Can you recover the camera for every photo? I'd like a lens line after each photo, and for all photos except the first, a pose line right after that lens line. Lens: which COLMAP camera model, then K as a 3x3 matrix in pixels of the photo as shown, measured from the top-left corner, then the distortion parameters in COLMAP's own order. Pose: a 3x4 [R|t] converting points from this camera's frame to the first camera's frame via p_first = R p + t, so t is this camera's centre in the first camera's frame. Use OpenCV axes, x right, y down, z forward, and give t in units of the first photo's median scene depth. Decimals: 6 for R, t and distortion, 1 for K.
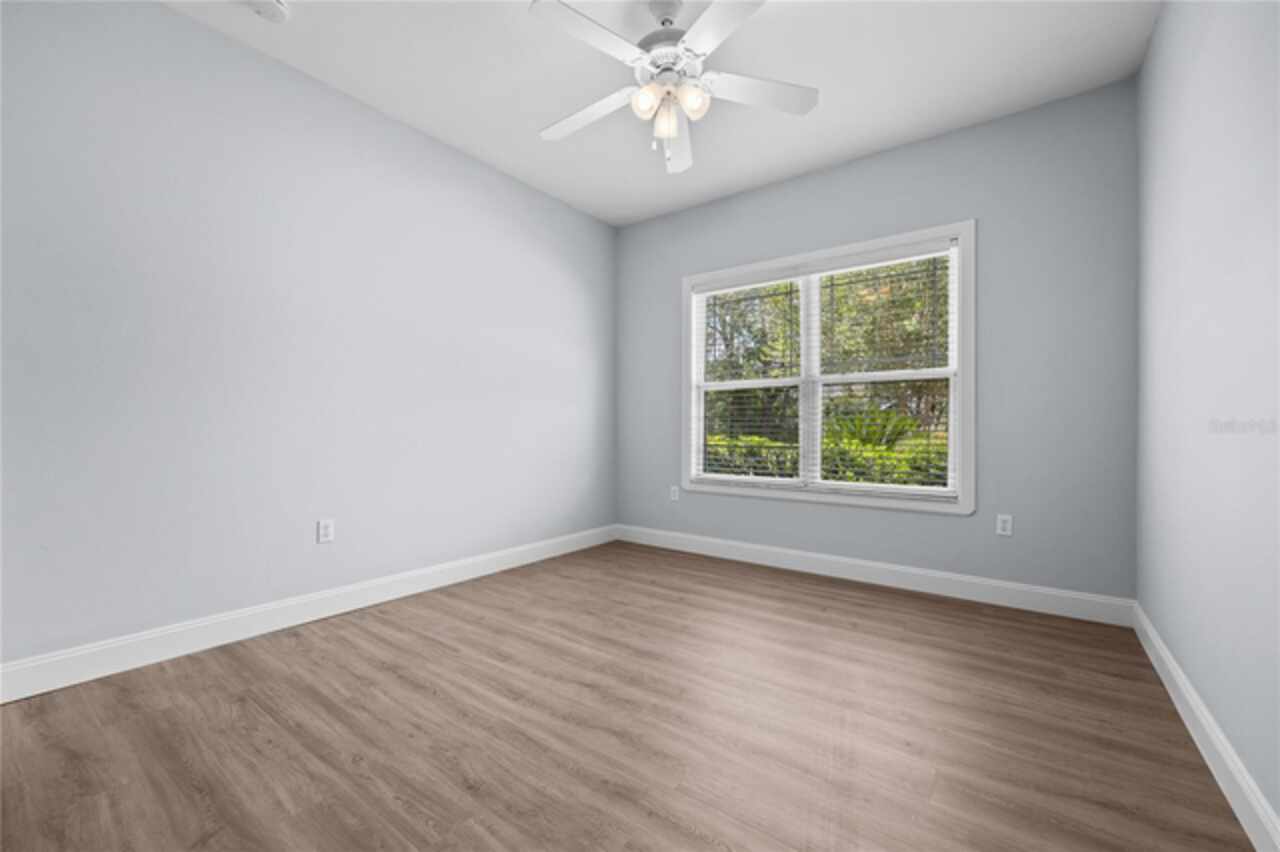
lens RADIAL K [[511.0, 0, 640.4], [0, 511.0, 424.3], [0, 0, 1]] dist [-0.001659, -0.000149]
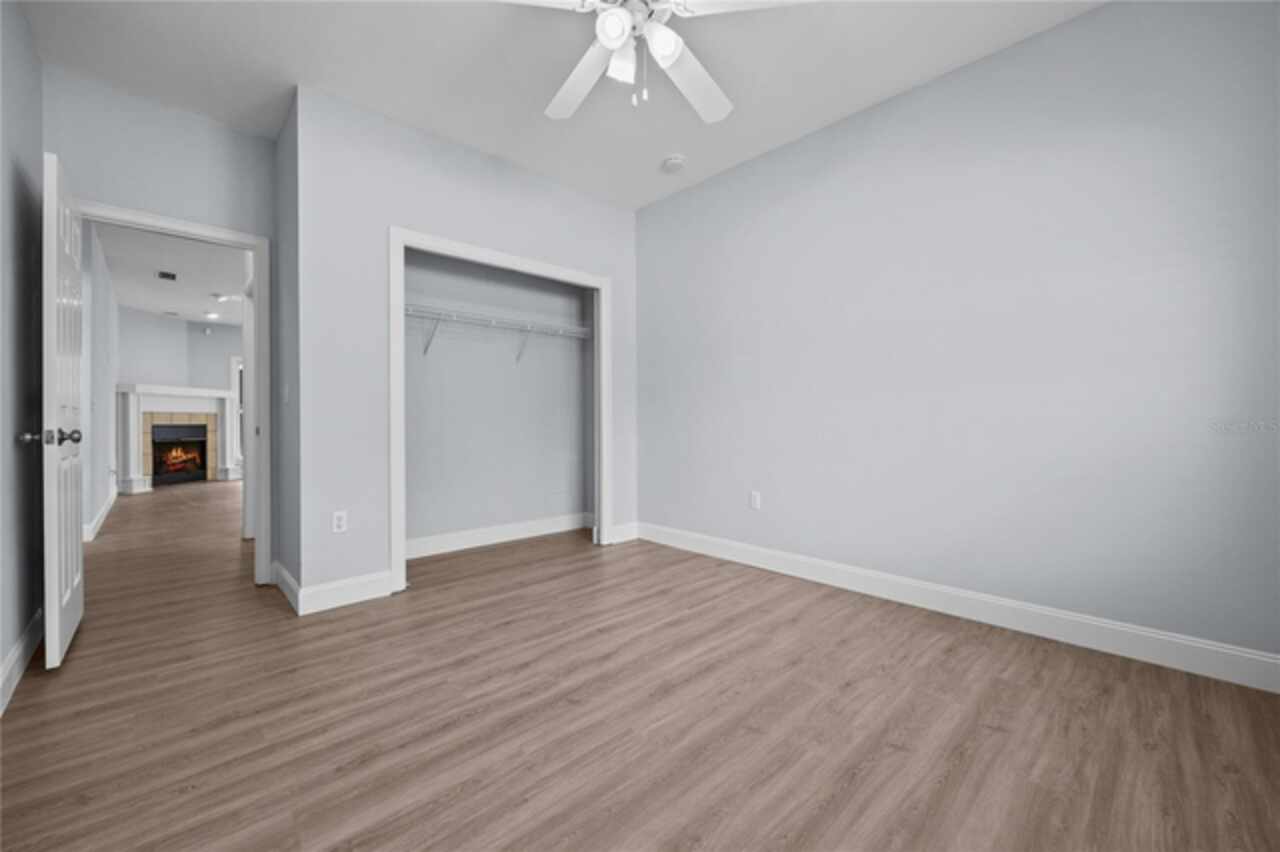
lens RADIAL K [[511.0, 0, 640.4], [0, 511.0, 424.3], [0, 0, 1]] dist [-0.001659, -0.000149]
pose [[-0.158951, 0.007939, -0.987255, 0.782387], [0.010200, 0.999928, 0.006399, 0.003519], [0.987234, -0.009053, -0.159020, 1.005567]]
